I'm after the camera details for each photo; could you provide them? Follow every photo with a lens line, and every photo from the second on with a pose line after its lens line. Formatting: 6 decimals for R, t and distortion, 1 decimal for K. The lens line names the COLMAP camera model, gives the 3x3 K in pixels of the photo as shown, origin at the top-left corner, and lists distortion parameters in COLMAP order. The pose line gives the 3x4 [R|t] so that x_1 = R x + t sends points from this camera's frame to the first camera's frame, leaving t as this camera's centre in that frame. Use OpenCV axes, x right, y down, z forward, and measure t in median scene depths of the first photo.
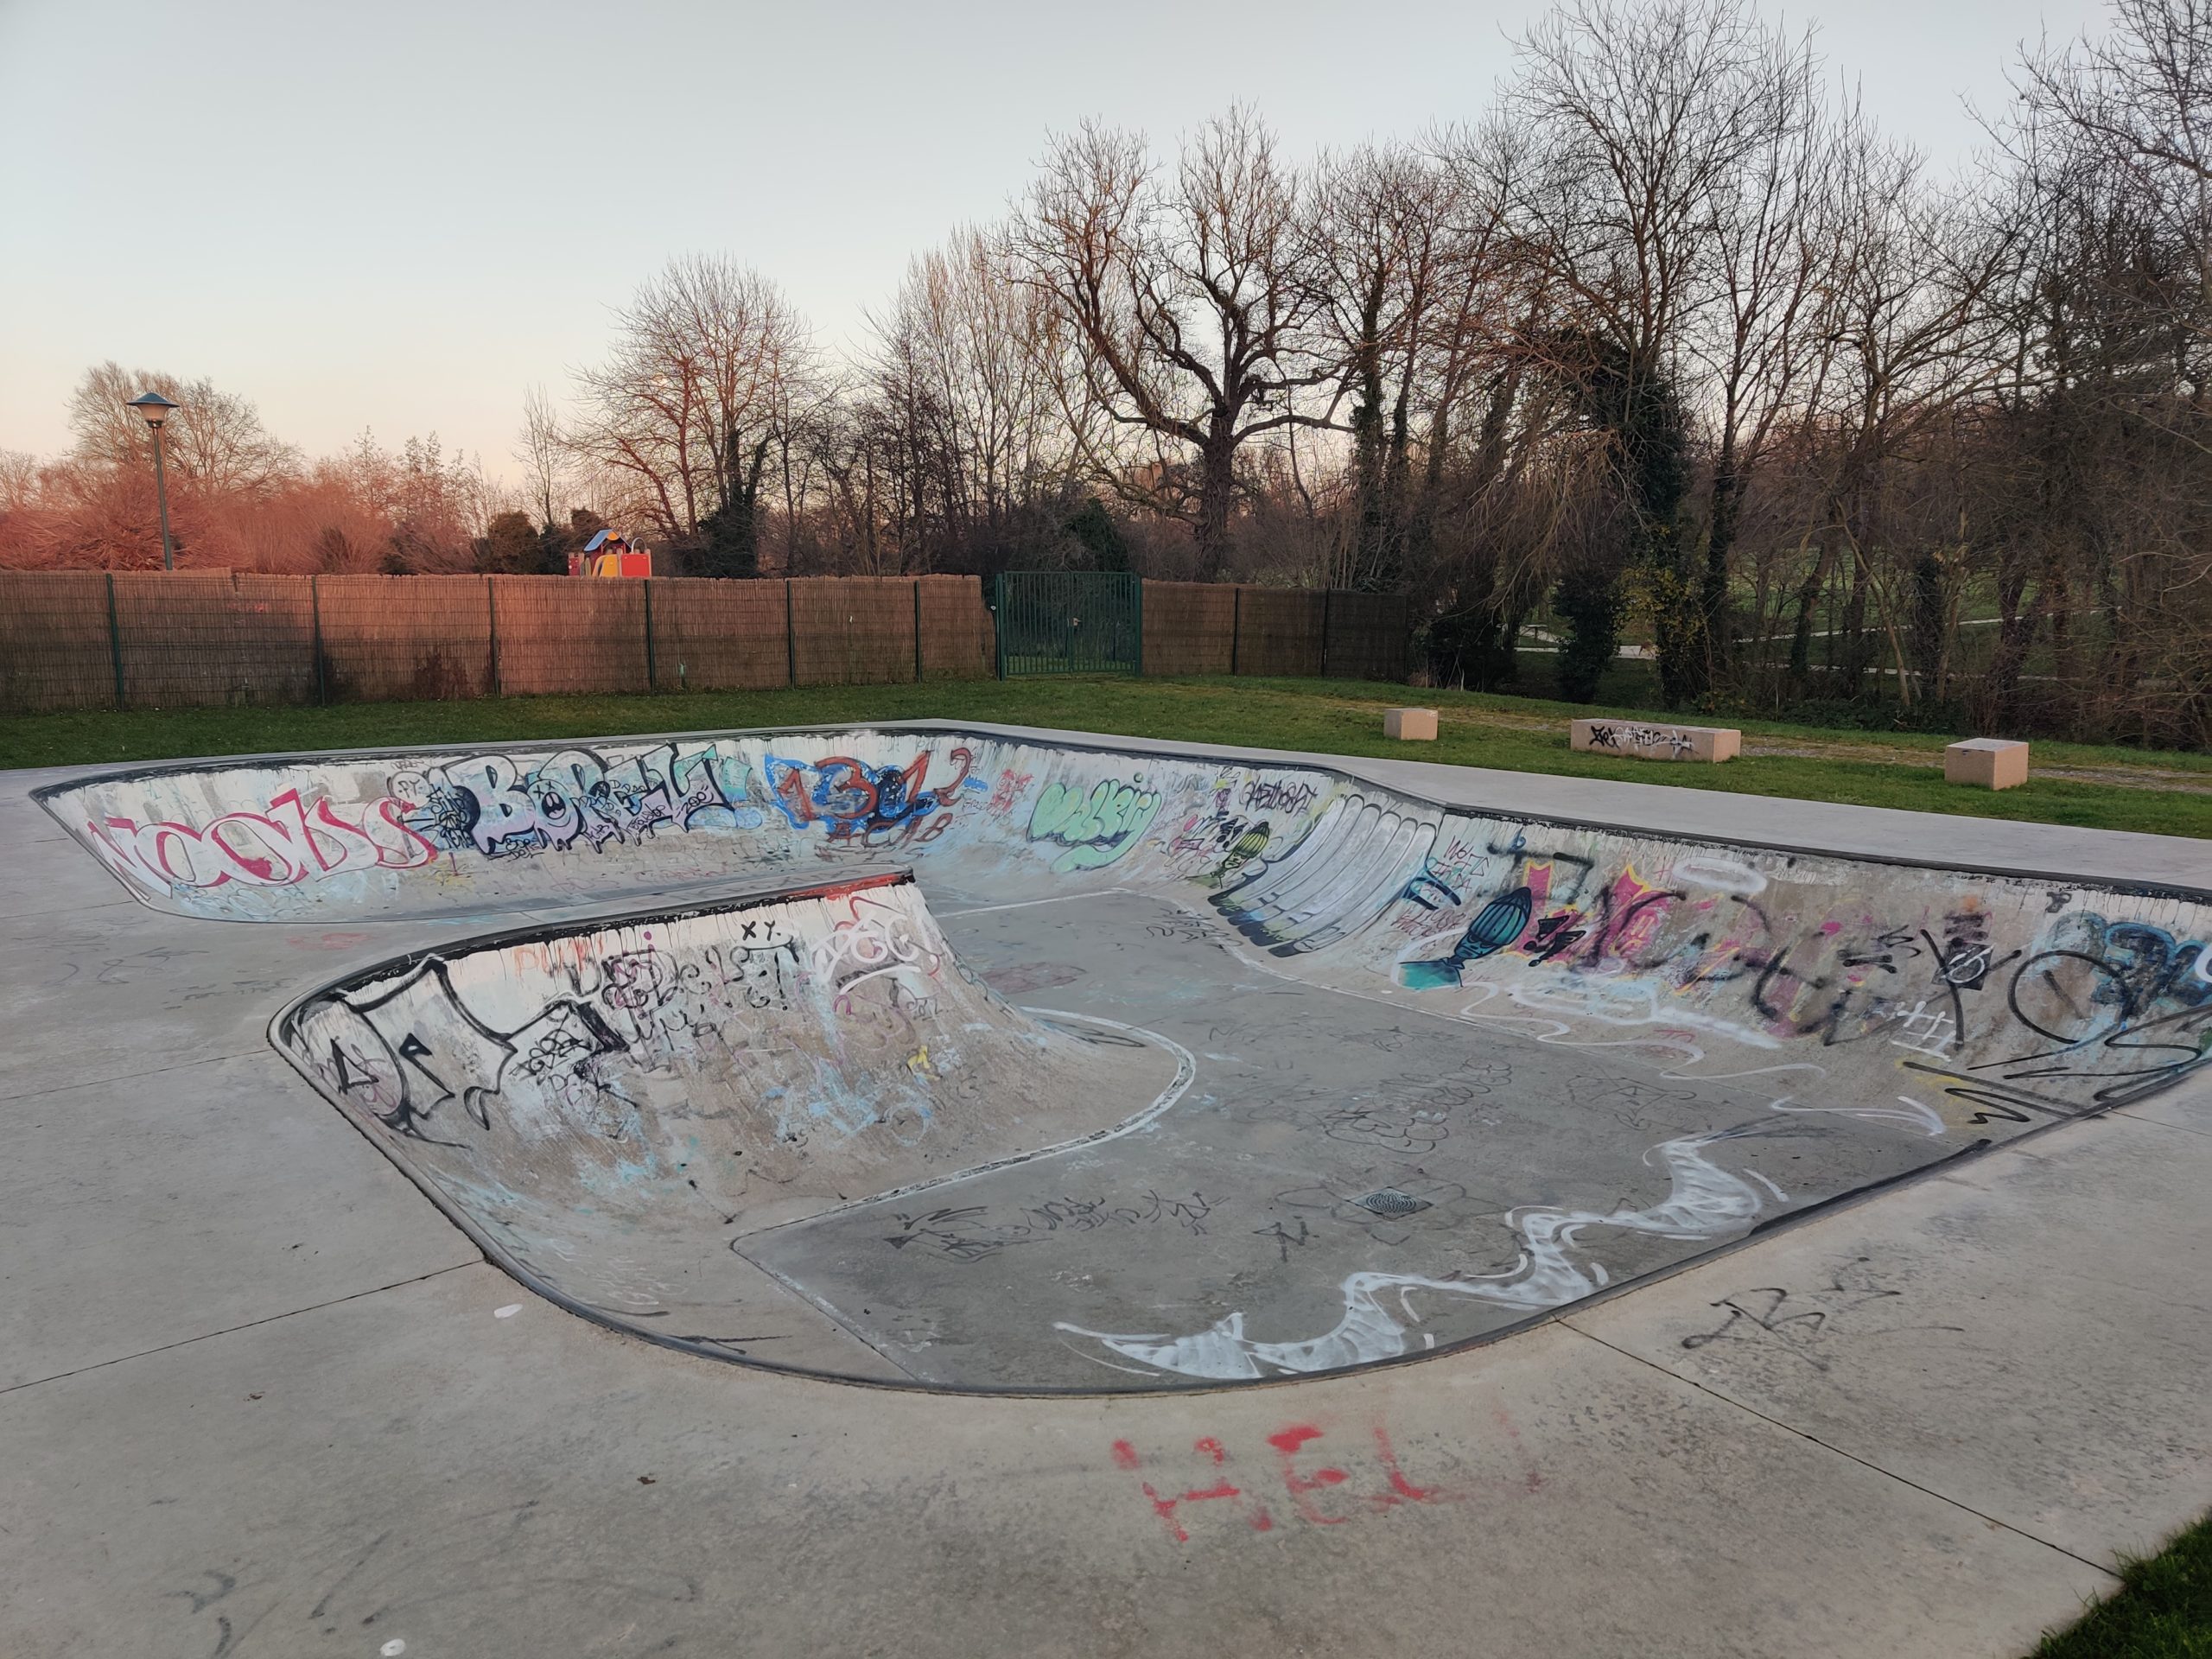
lens RADIAL K [[1675.3, 0, 1109.2], [0, 1675.3, 832.1], [0, 0, 1]] dist [0.047499, 0.008710]
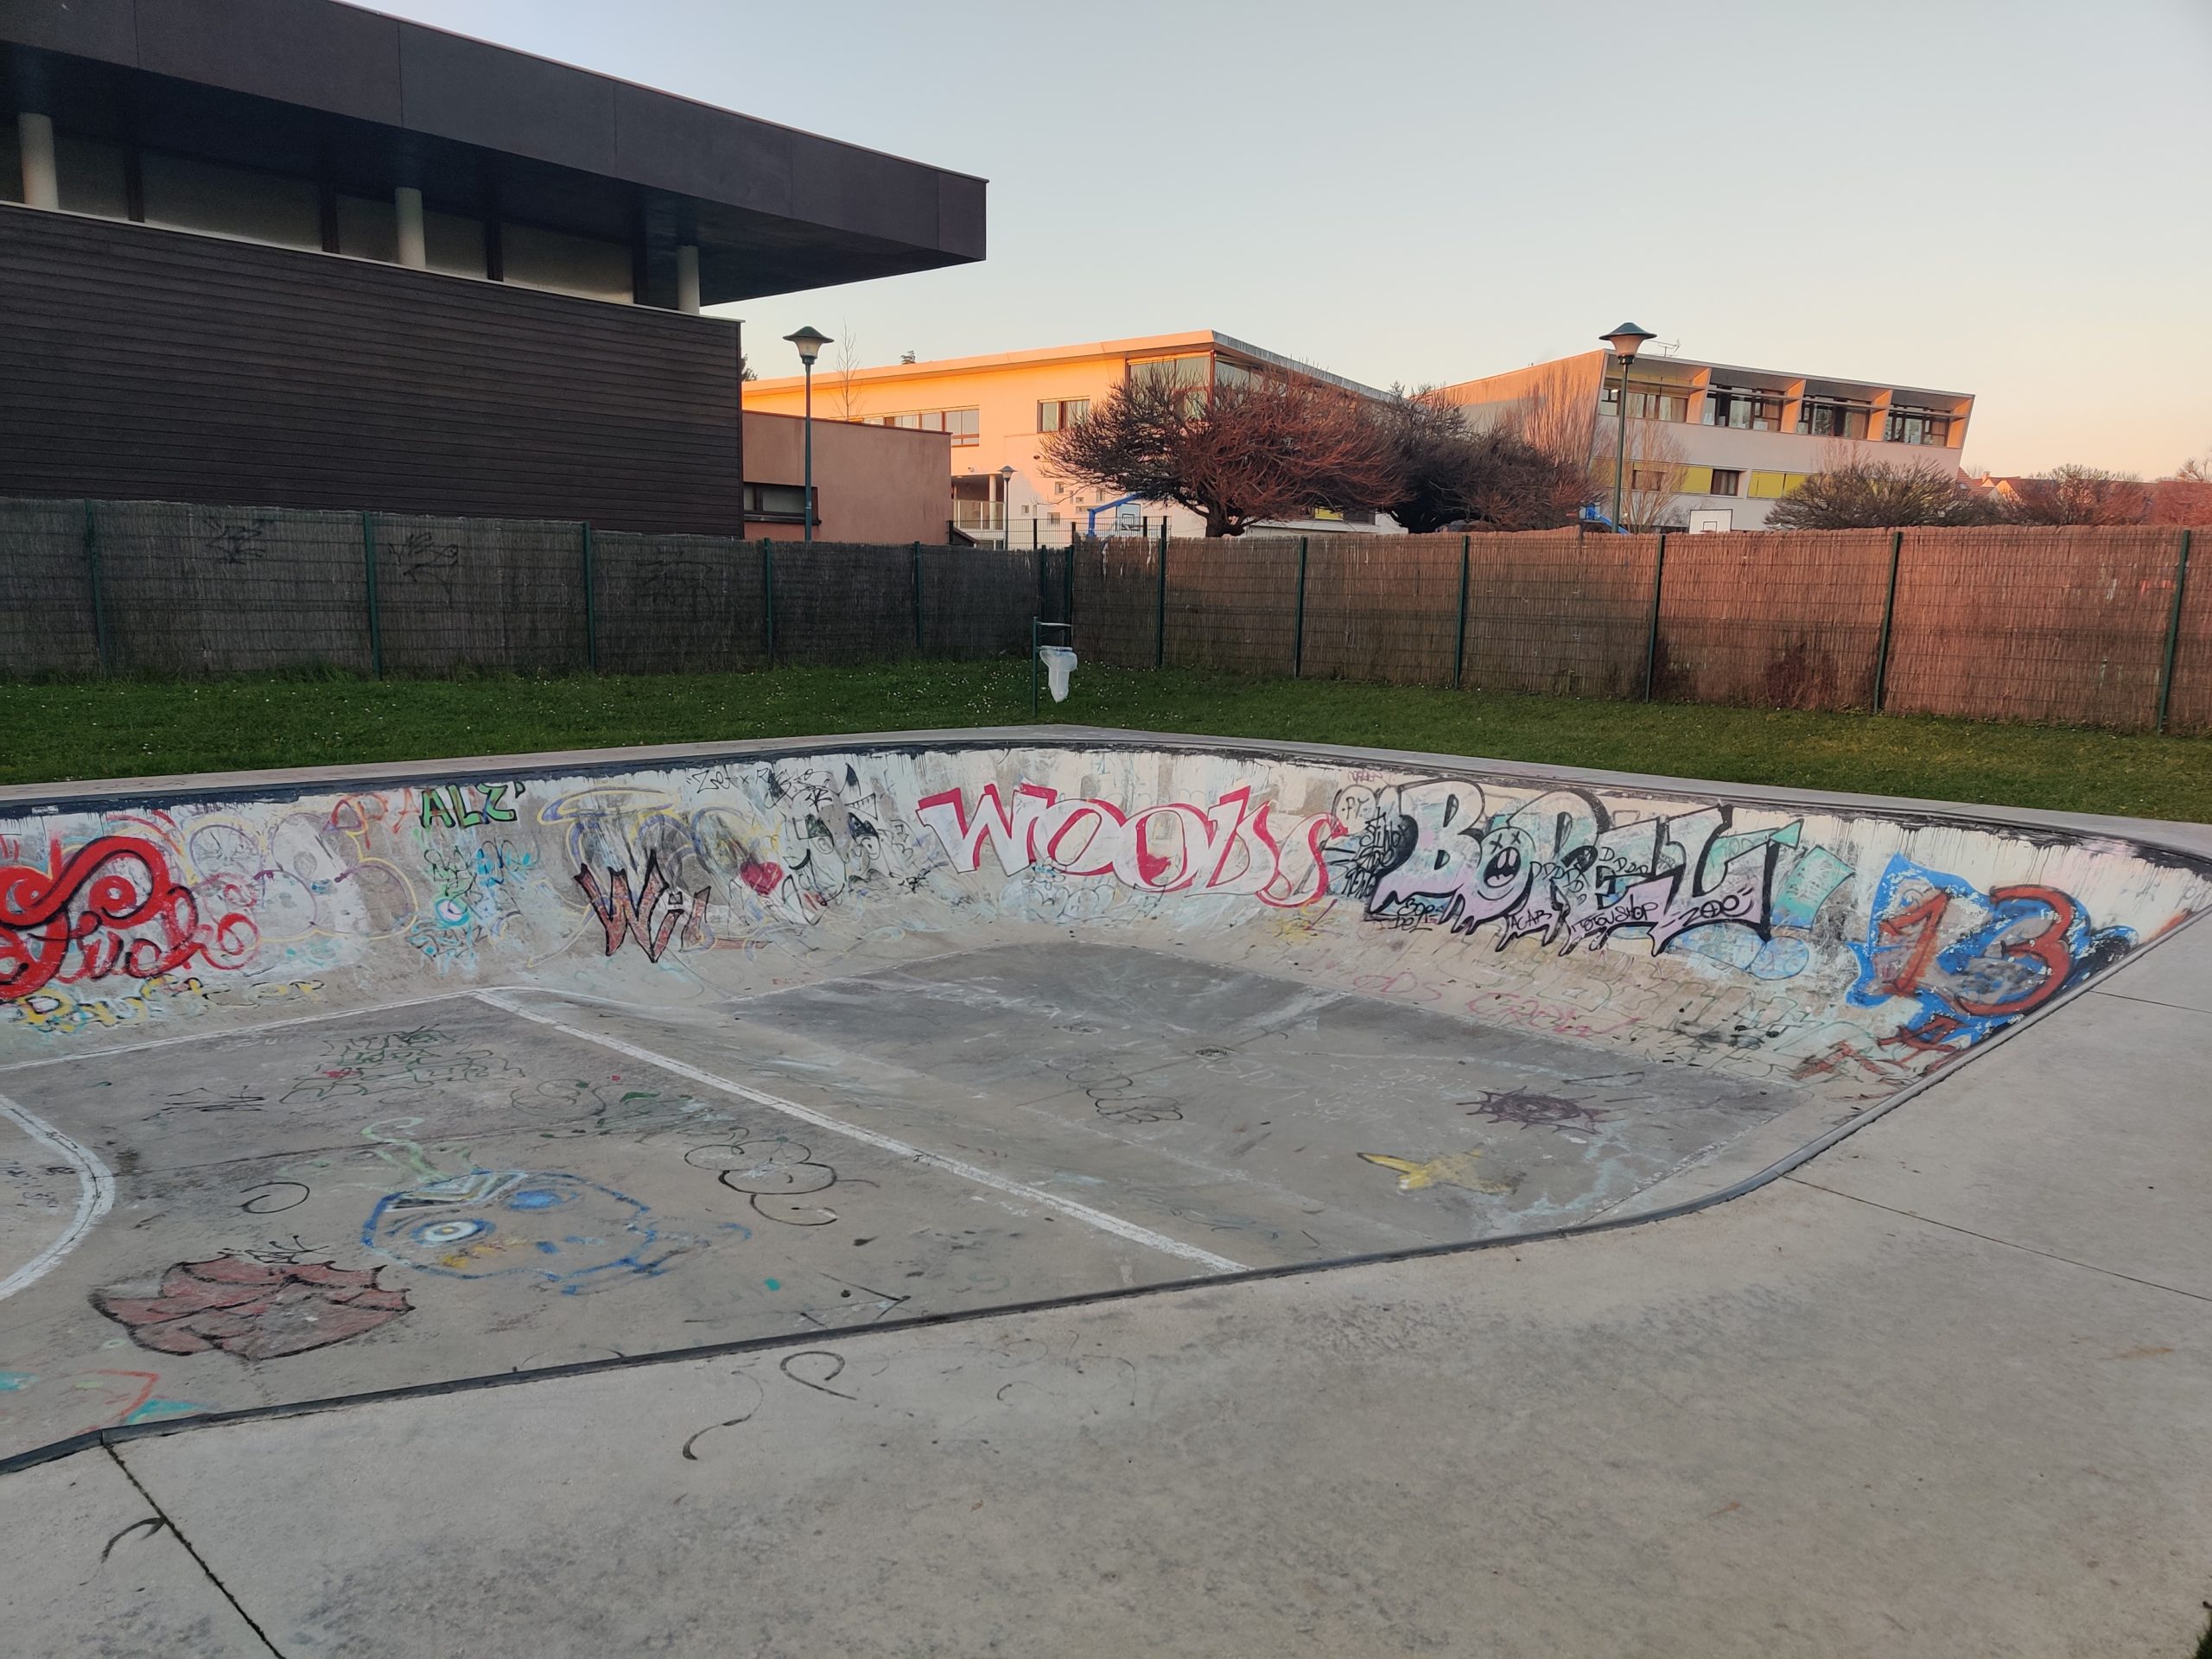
lens RADIAL K [[1675.3, 0, 1108.1], [0, 1675.3, 830.7], [0, 0, 1]] dist [0.047499, 0.008710]
pose [[0.194645, 0.155782, -0.968424, 0.277546], [-0.150358, 0.980378, 0.127484, -0.089743], [0.969281, 0.120796, 0.214249, 0.690348]]
